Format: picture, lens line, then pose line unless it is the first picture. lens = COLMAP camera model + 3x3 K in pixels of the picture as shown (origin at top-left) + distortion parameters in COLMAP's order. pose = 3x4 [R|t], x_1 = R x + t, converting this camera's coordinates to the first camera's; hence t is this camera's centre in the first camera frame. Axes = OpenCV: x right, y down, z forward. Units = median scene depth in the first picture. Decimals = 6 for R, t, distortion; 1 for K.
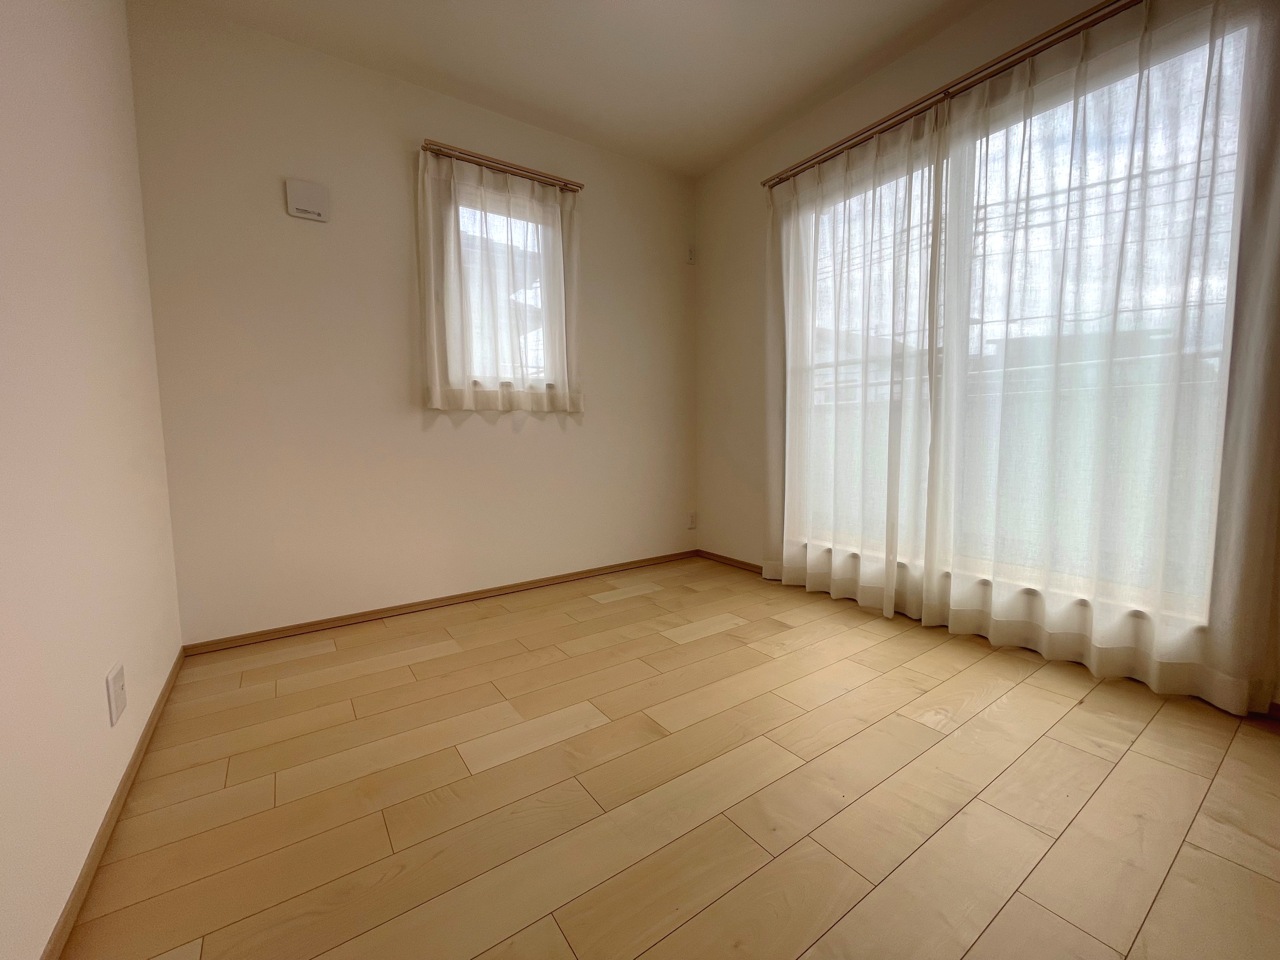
lens RADIAL K [[516.7, 0, 634.8], [0, 516.7, 476.0], [0, 0, 1]] dist [-0.009234, 0.002875]
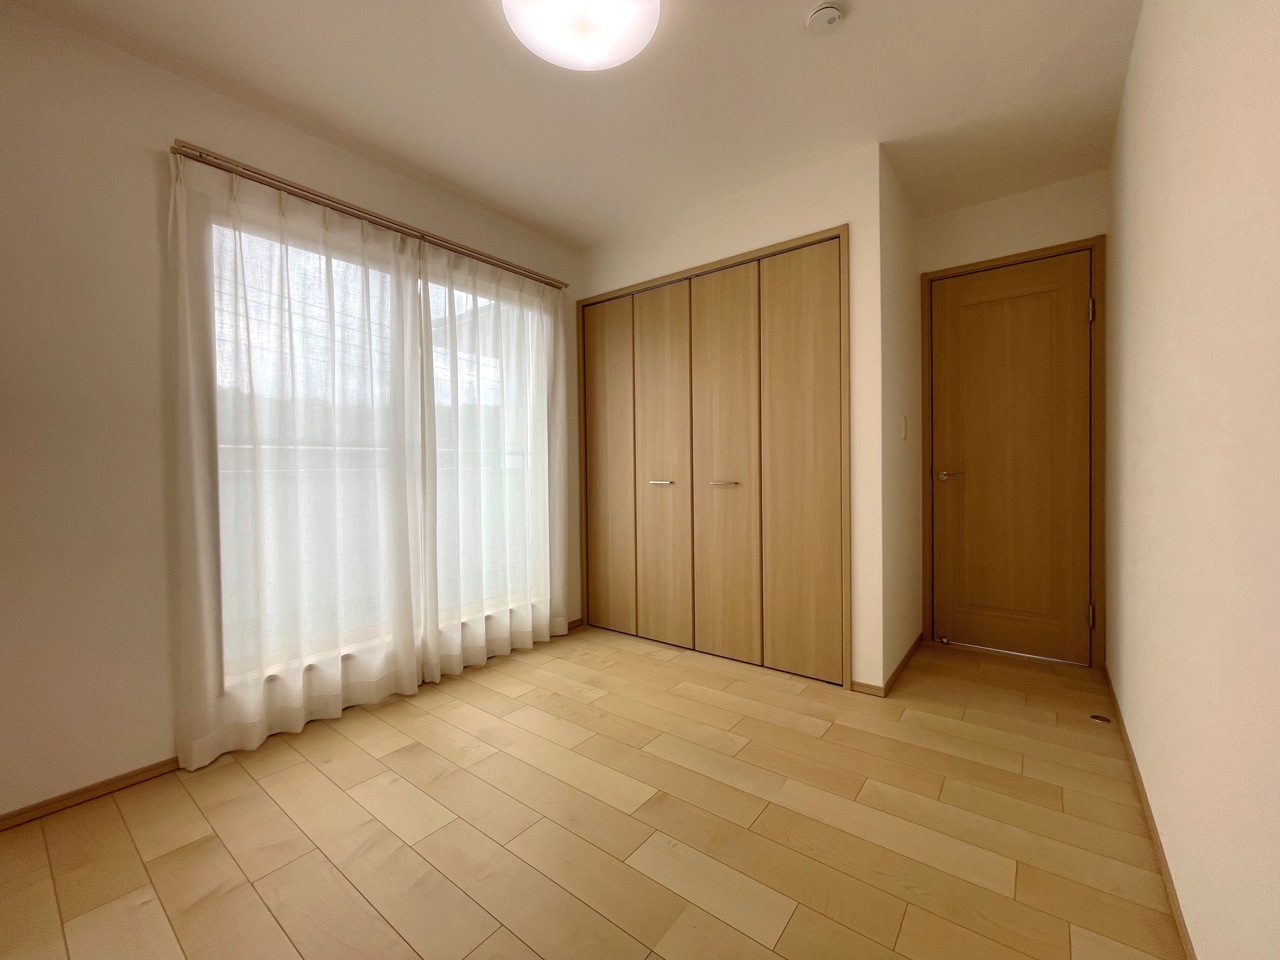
lens RADIAL K [[516.7, 0, 642.6], [0, 516.7, 476.3], [0, 0, 1]] dist [-0.009234, 0.002875]
pose [[-0.302664, 0.018849, 0.952911, -0.627204], [0.120406, 0.992550, 0.018611, -0.118607], [-0.945461, 0.120369, -0.302678, 0.833088]]
